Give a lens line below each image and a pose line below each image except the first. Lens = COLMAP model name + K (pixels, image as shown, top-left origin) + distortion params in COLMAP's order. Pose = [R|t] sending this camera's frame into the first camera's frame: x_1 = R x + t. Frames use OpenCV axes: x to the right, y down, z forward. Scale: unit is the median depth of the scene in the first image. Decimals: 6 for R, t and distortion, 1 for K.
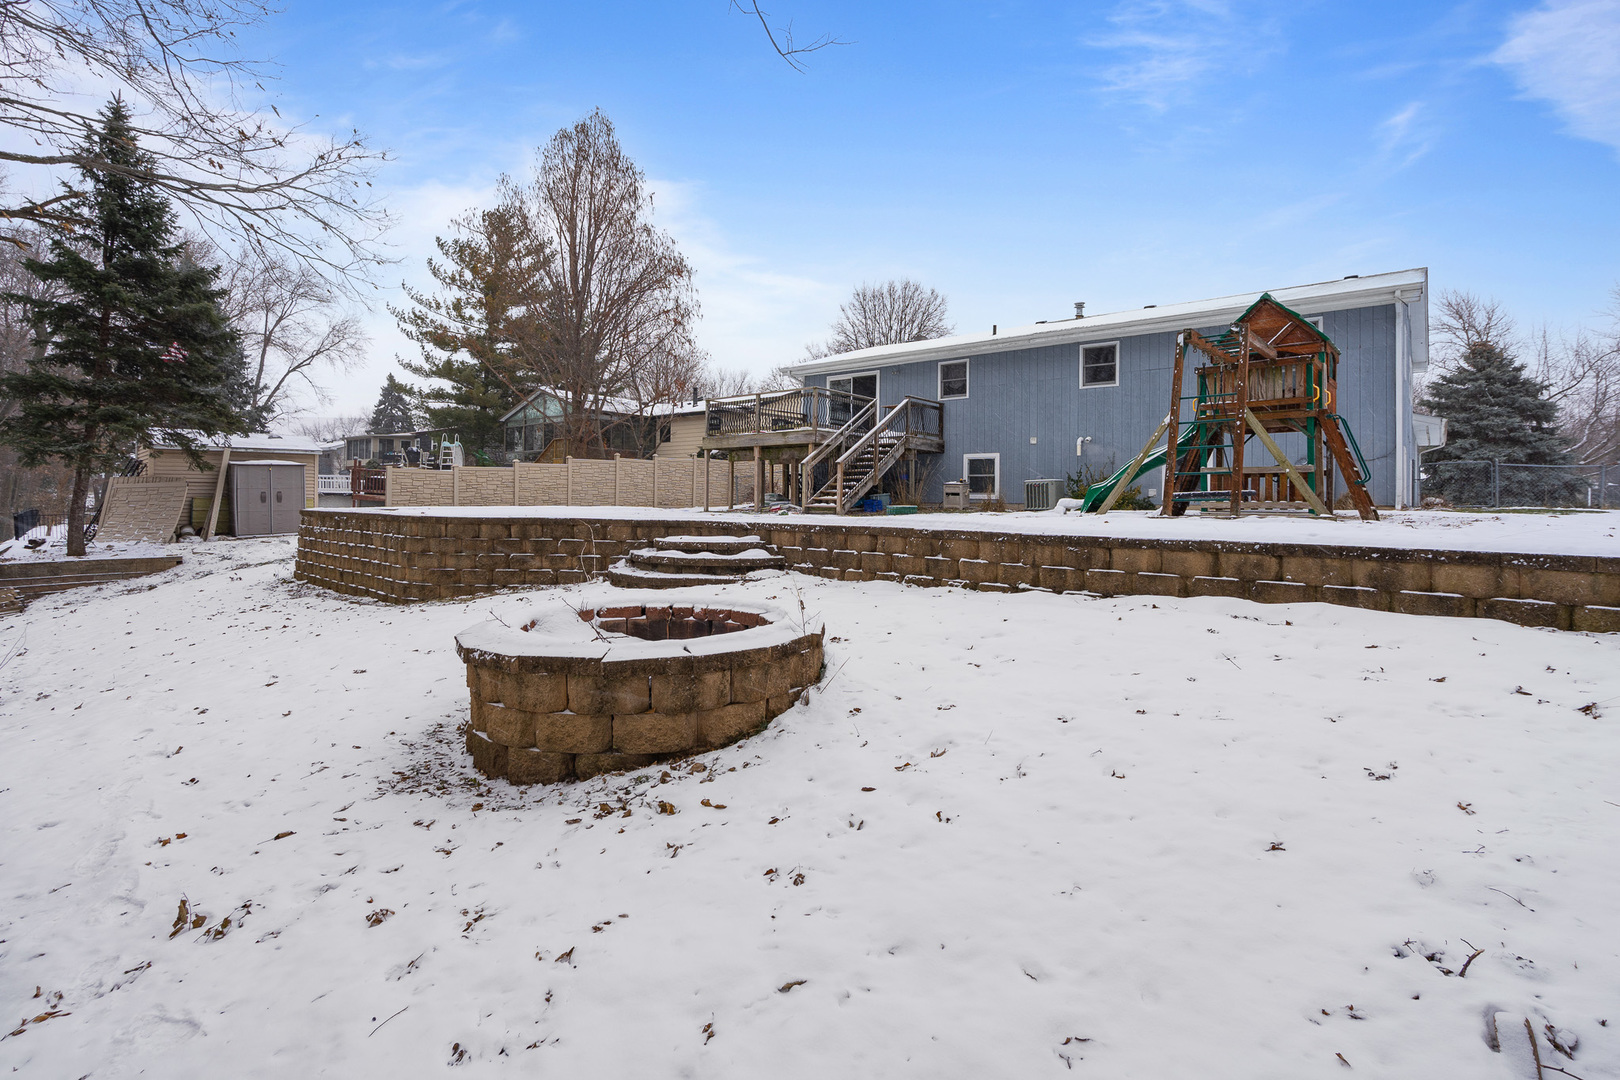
lens RADIAL K [[743.7, 0, 810.6], [0, 743.7, 505.5], [0, 0, 1]] dist [-0.008496, 0.002565]
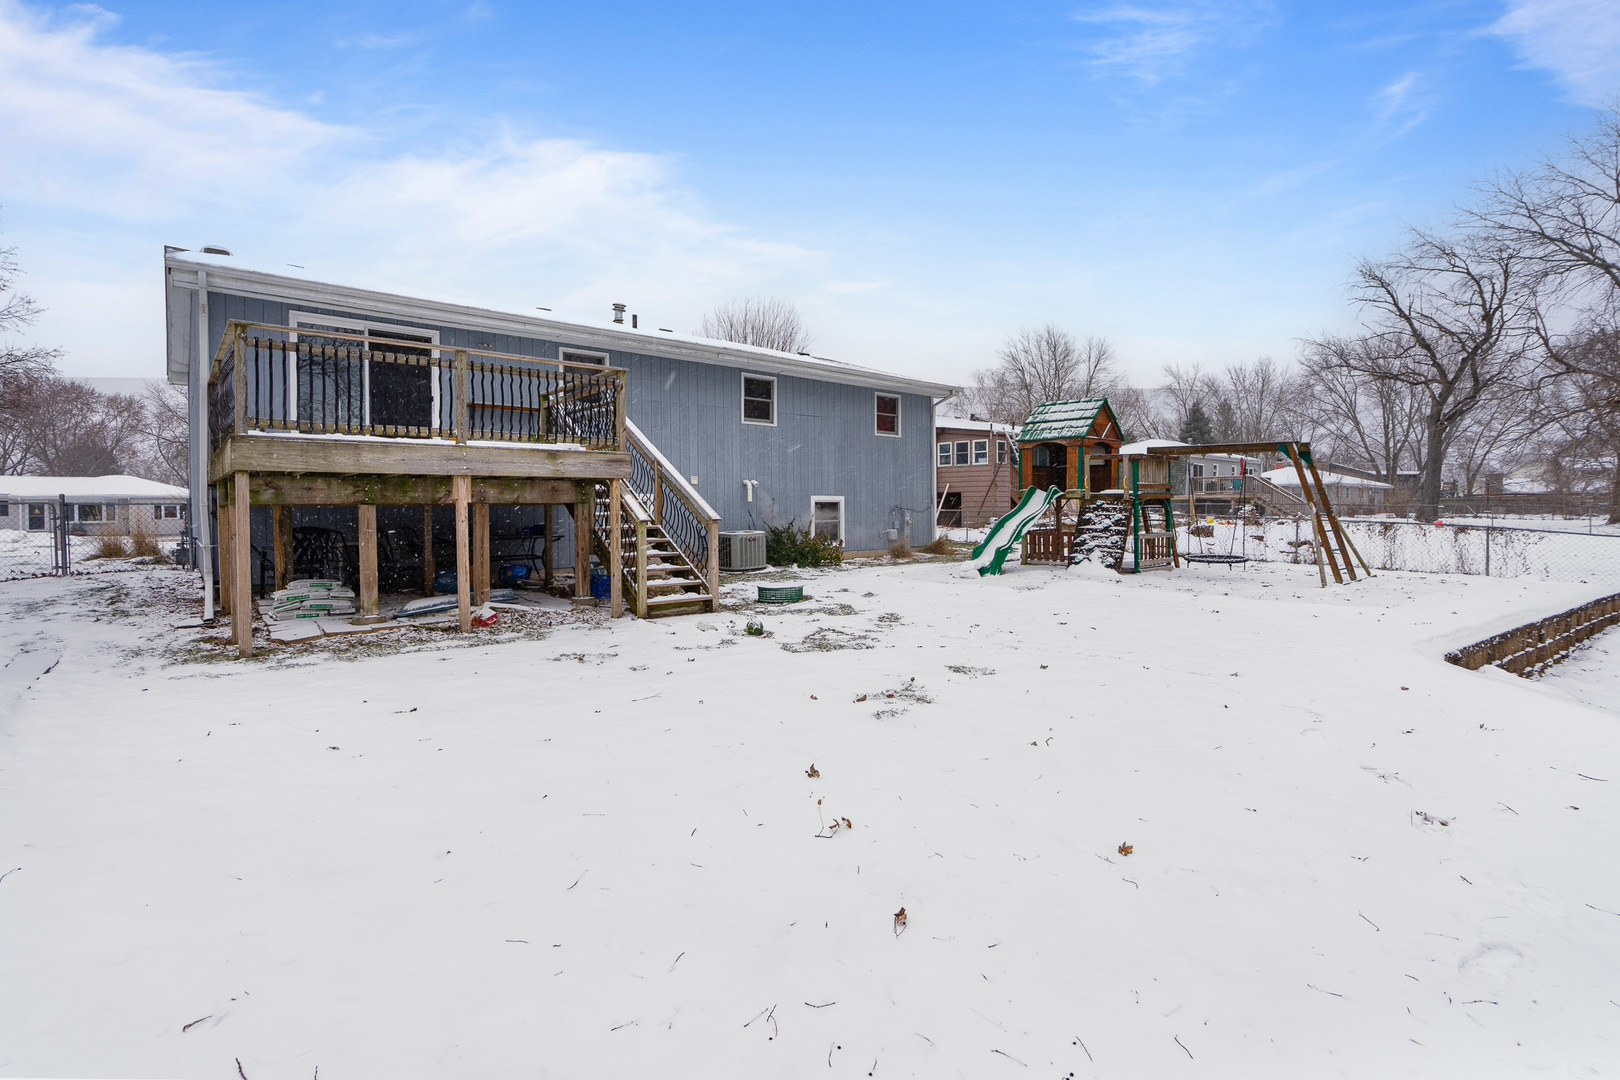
lens RADIAL K [[743.7, 0, 802.8], [0, 743.7, 521.6], [0, 0, 1]] dist [-0.008496, 0.002565]
pose [[0.198662, -0.026336, 0.979714, -0.577181], [0.009708, 0.999643, 0.024903, -0.081123], [-0.980020, 0.004564, 0.198847, 0.951292]]
